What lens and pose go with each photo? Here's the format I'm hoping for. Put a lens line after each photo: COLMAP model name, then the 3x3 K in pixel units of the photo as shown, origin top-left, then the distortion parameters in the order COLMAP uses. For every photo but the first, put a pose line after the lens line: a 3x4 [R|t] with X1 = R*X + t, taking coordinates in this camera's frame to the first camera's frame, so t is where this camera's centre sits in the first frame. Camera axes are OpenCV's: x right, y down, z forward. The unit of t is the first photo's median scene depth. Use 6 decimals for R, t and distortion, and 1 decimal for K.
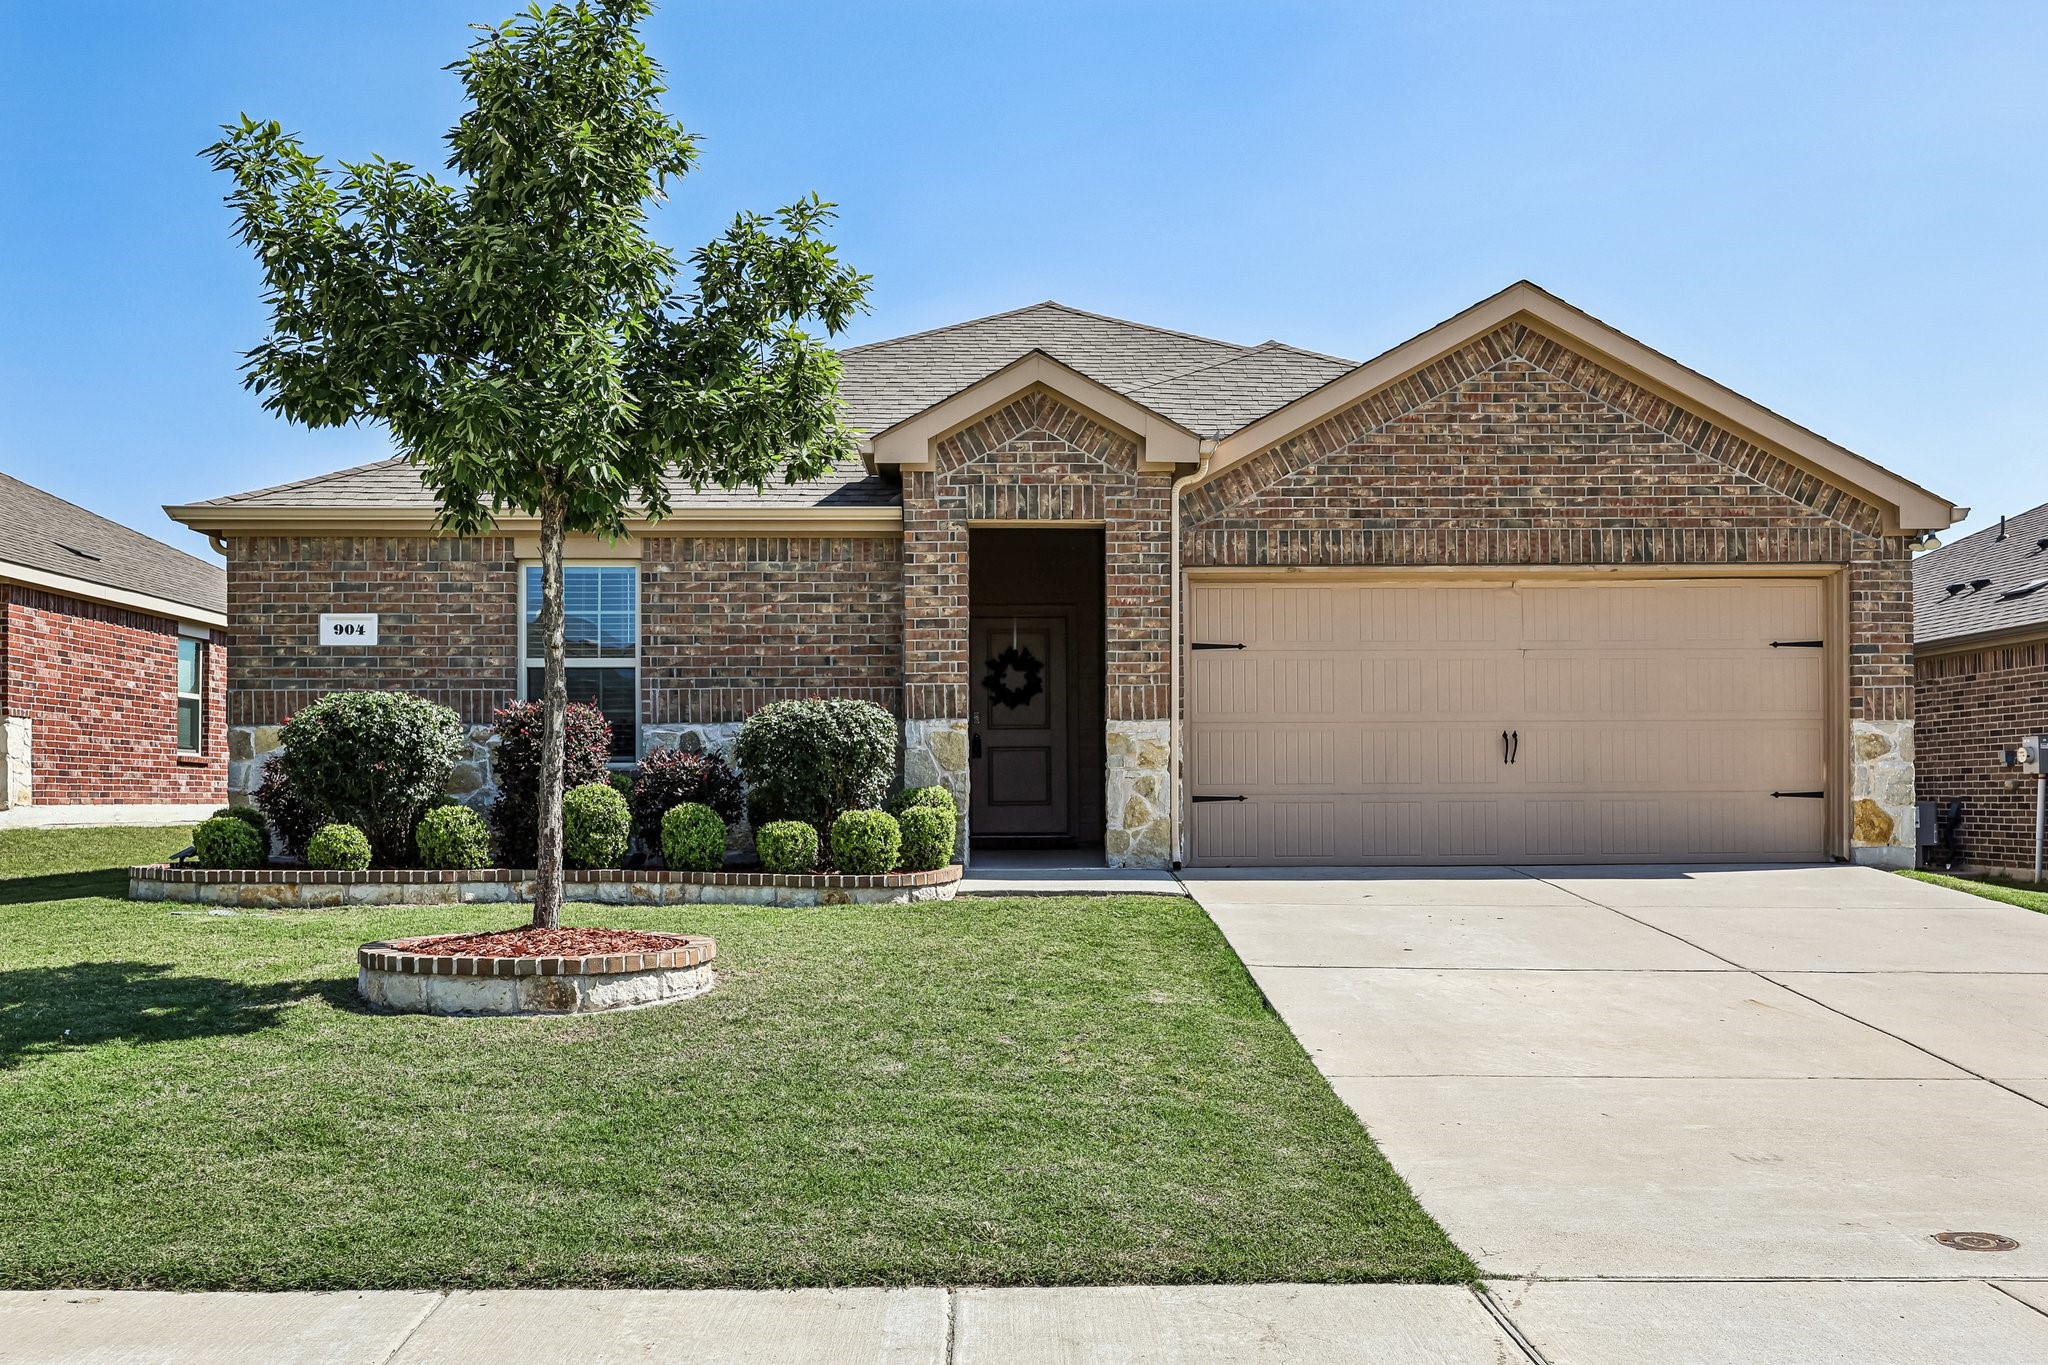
lens RADIAL K [[1841.3, 0, 941.2], [0, 1841.3, 691.5], [0, 0, 1]] dist [0.002417, -0.000326]
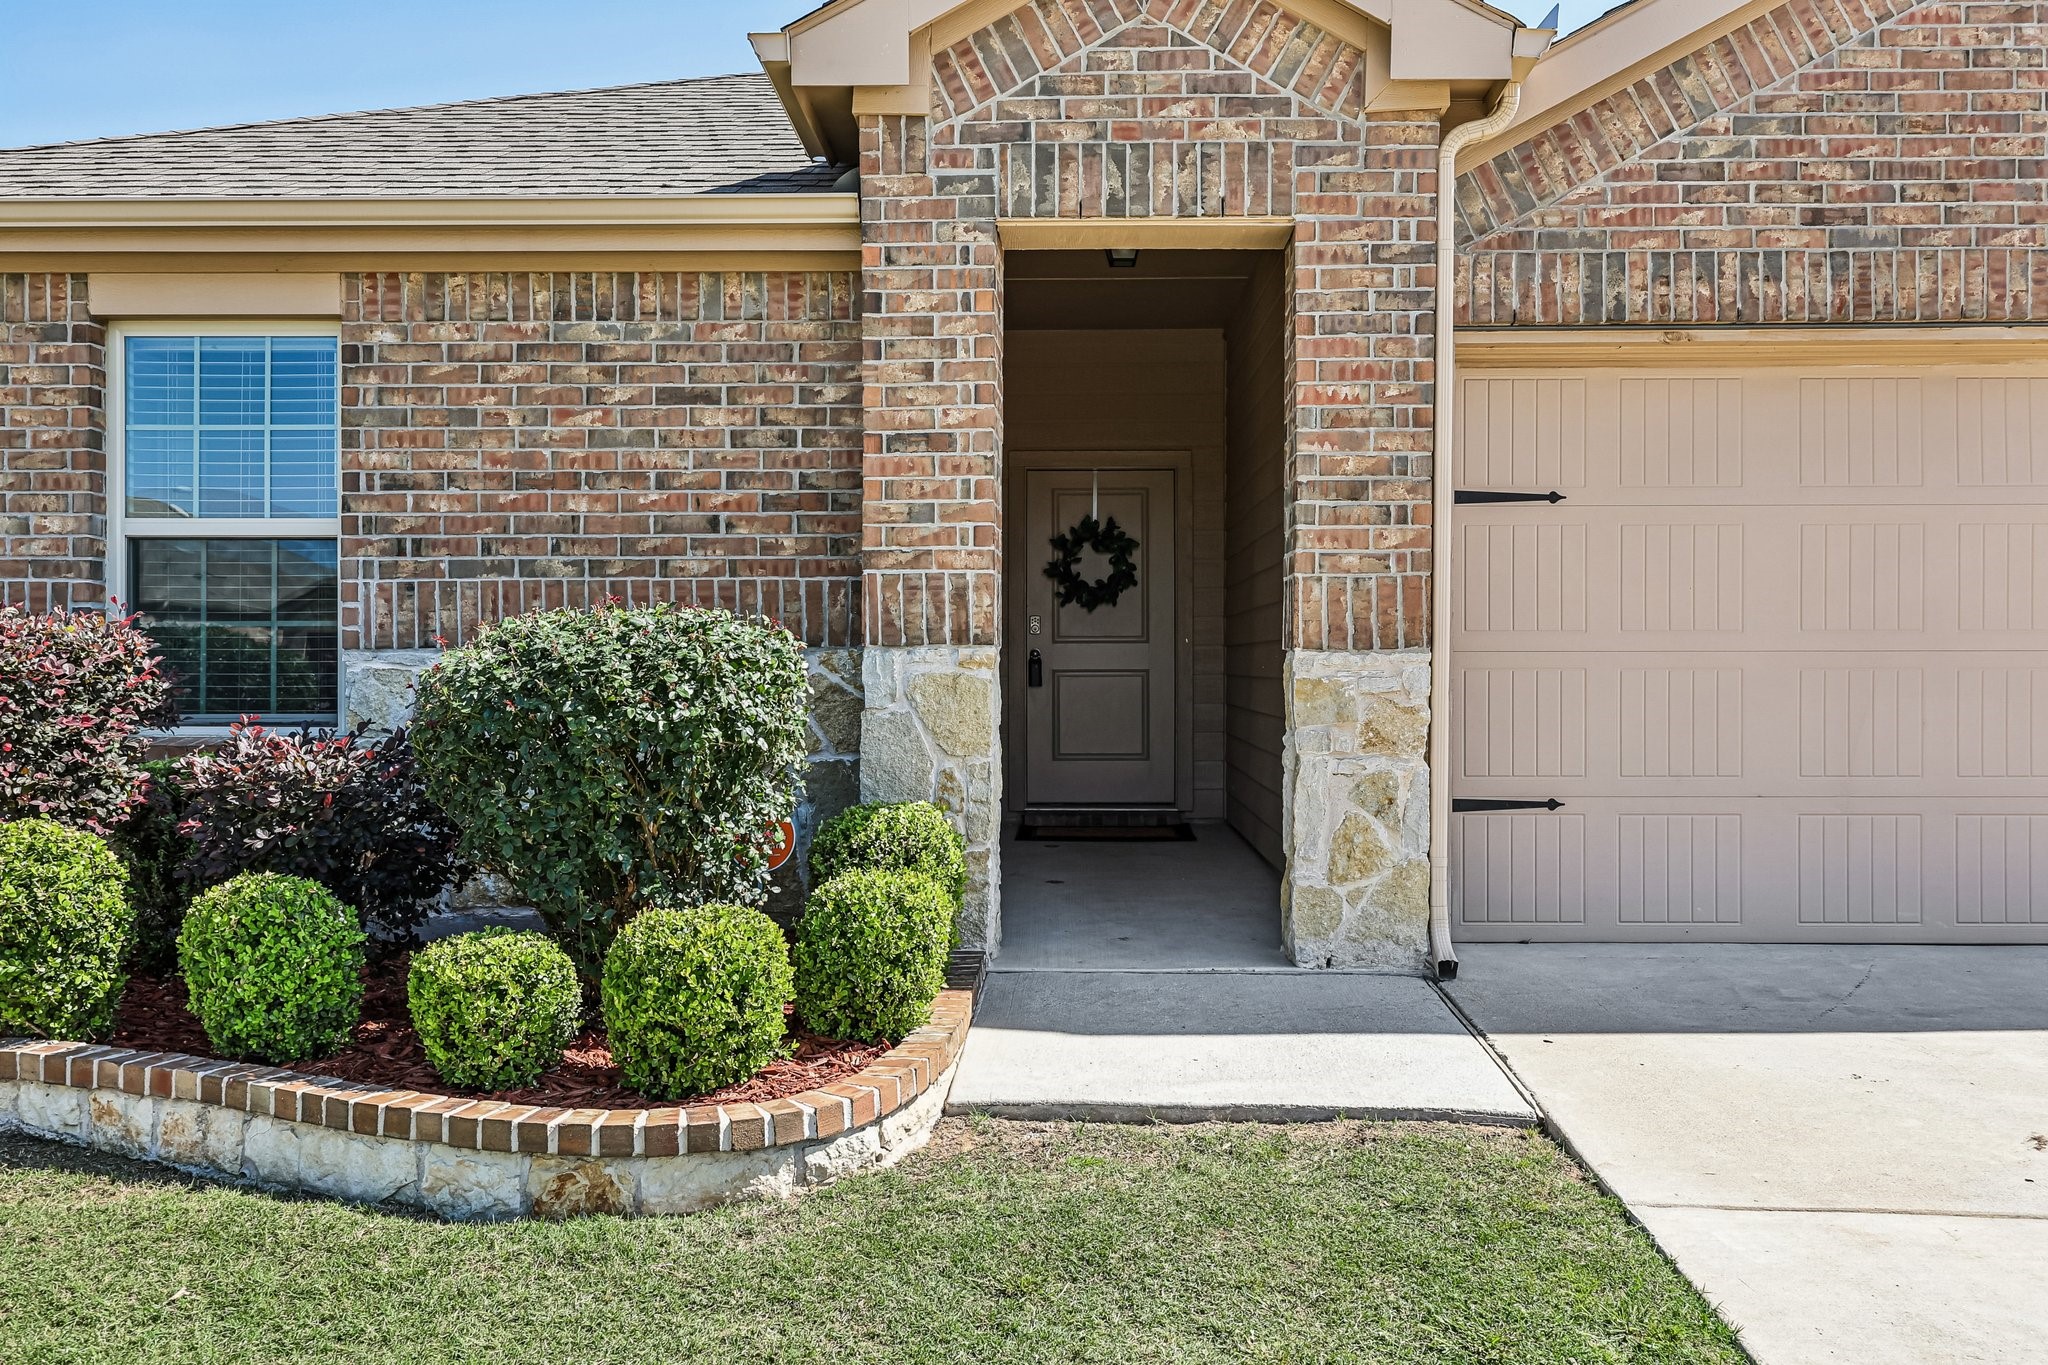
lens RADIAL K [[1538.6, 0, 989.1], [0, 1538.6, 647.5], [0, 0, 1]] dist [0.001401, -0.000508]
pose [[0.999631, 0.004085, -0.026838, 0.022669], [-0.002908, 0.999038, 0.043752, -0.001842], [0.026991, -0.043658, 0.998682, 0.591674]]
